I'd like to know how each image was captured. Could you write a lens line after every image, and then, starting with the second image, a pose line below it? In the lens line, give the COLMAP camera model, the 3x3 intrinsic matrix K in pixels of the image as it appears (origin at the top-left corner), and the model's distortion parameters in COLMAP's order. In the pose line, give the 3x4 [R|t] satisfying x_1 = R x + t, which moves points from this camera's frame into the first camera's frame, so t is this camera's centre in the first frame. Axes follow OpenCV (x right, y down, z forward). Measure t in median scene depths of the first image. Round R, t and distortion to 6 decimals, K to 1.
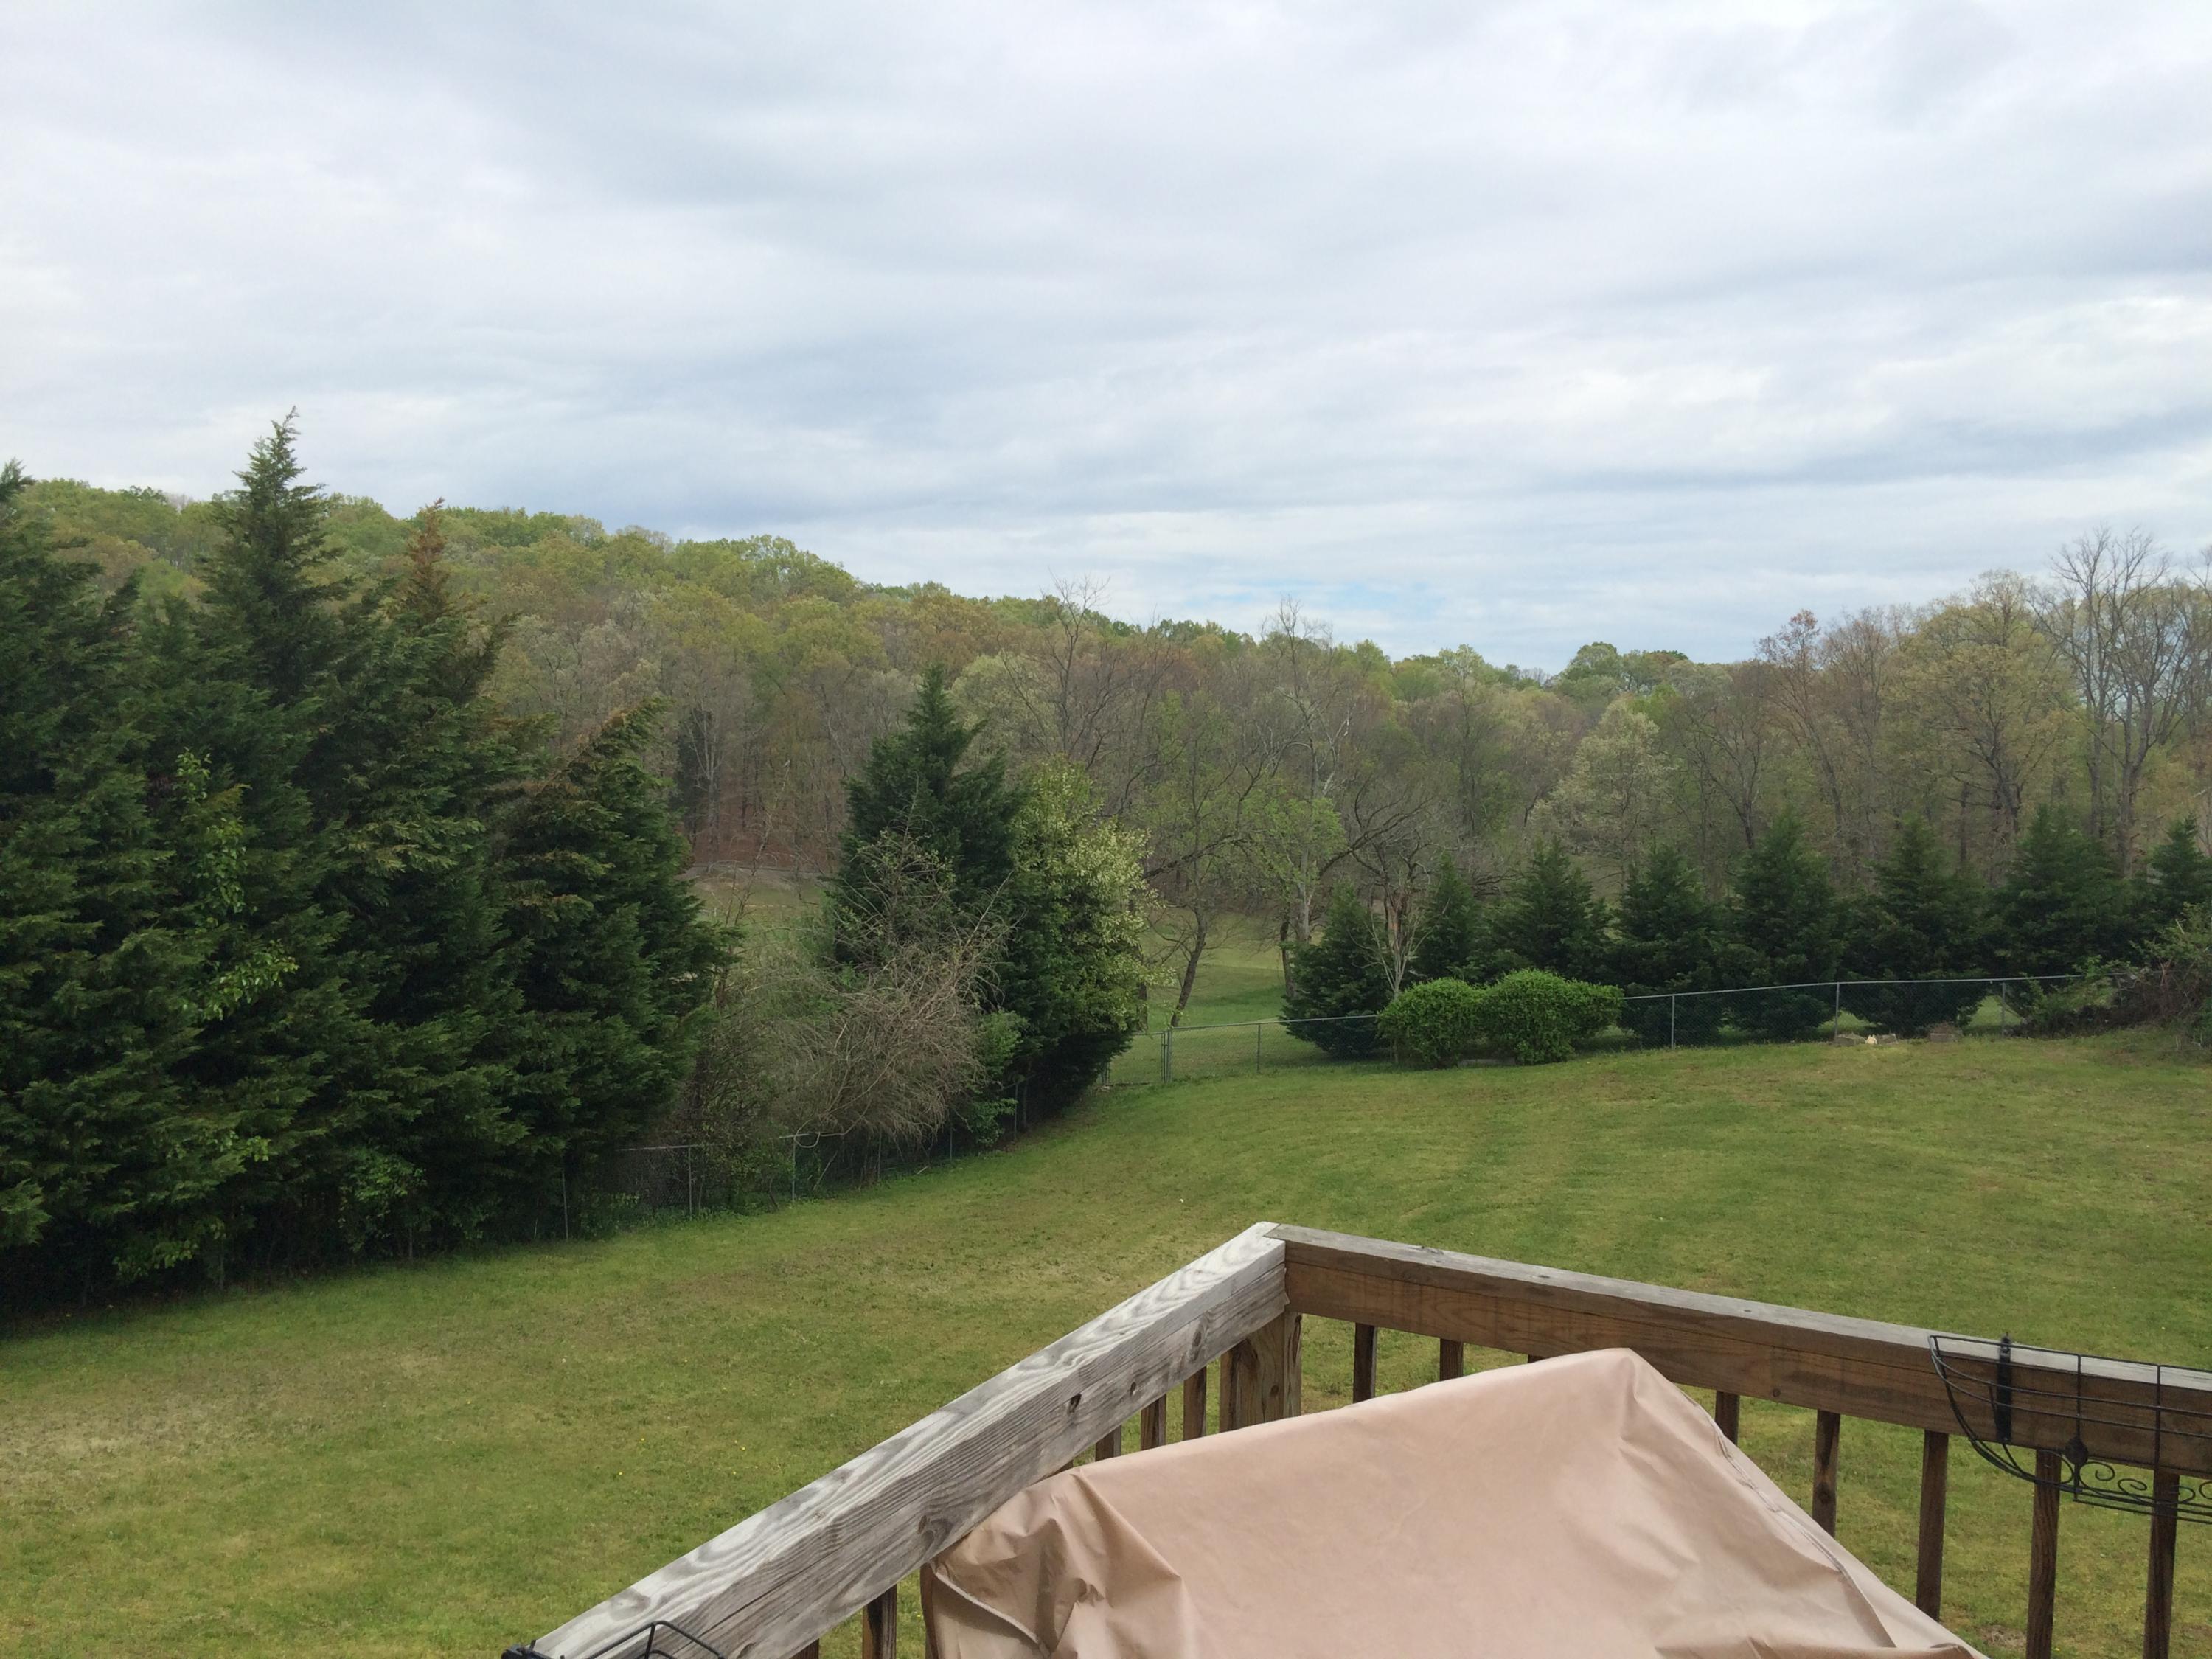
lens RADIAL K [[1841.7, 0, 1110.1], [0, 1841.7, 828.4], [0, 0, 1]] dist [0.004027, -0.000553]
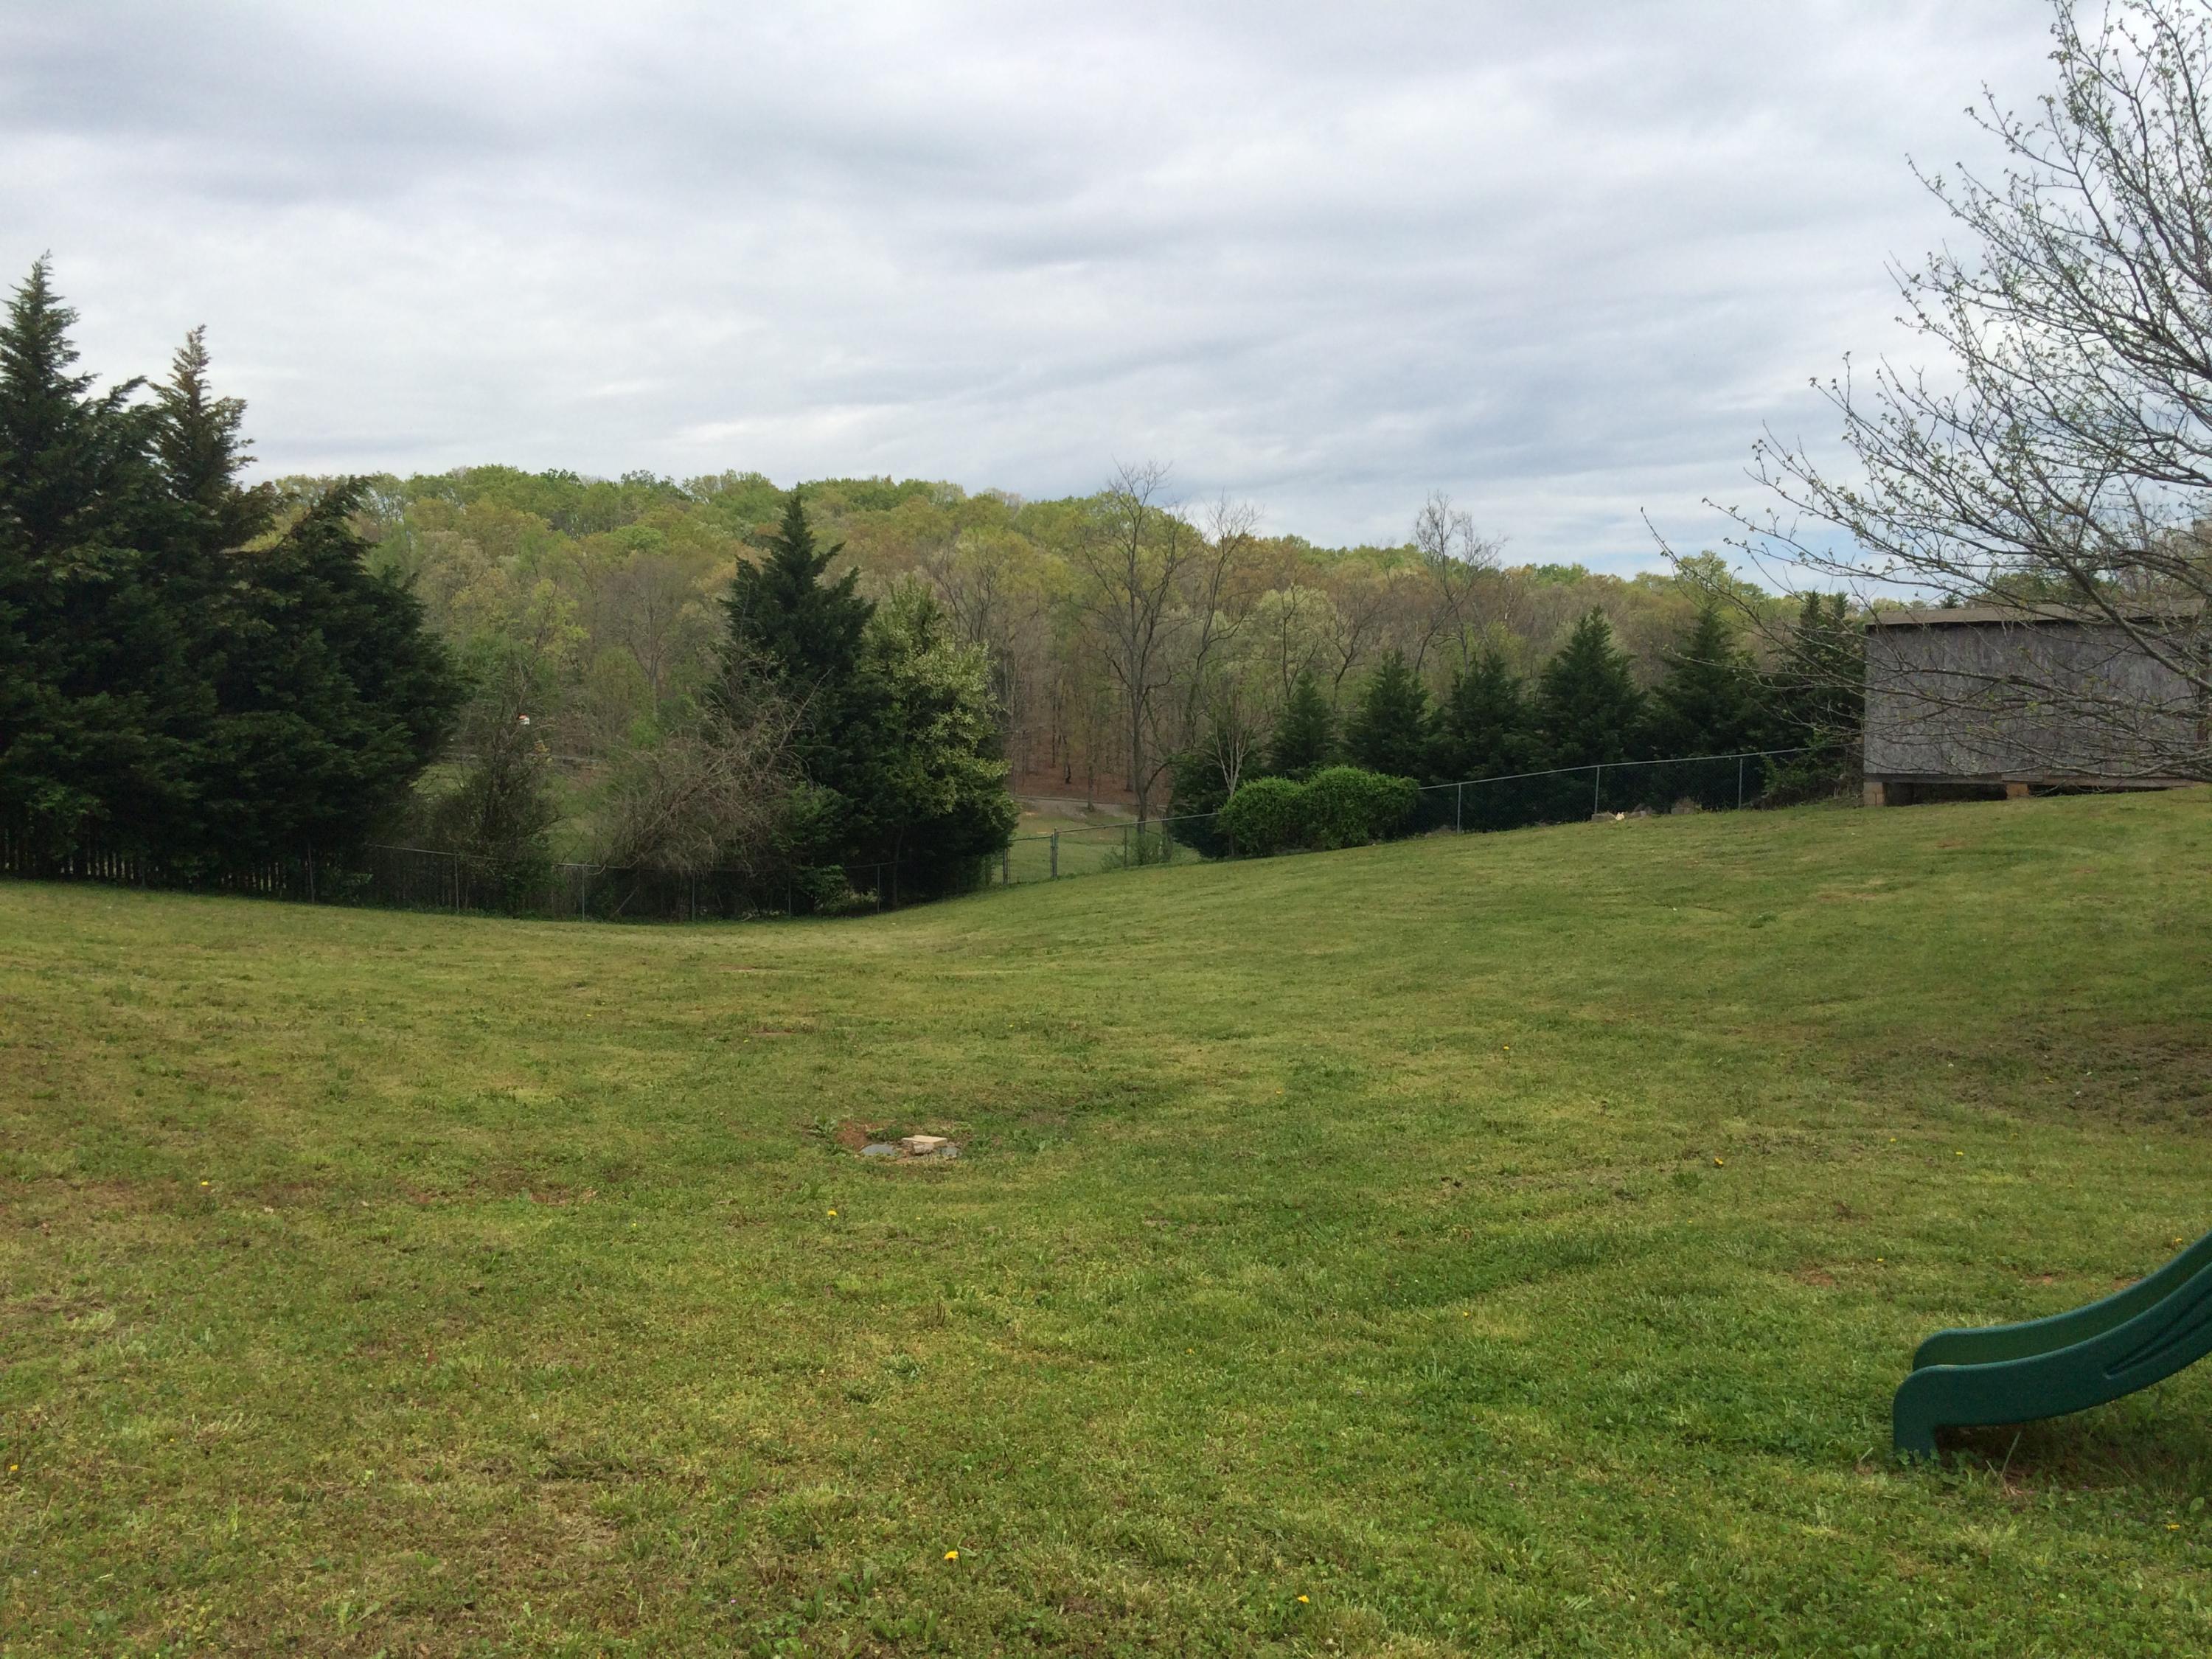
lens RADIAL K [[1841.7, 0, 1097.2], [0, 1841.7, 832.3], [0, 0, 1]] dist [0.004027, -0.000553]
pose [[0.968368, 0.001904, -0.249519, 0.350231], [0.001688, 0.999898, 0.014183, 0.098290], [0.249520, -0.014155, 0.968266, -0.063333]]
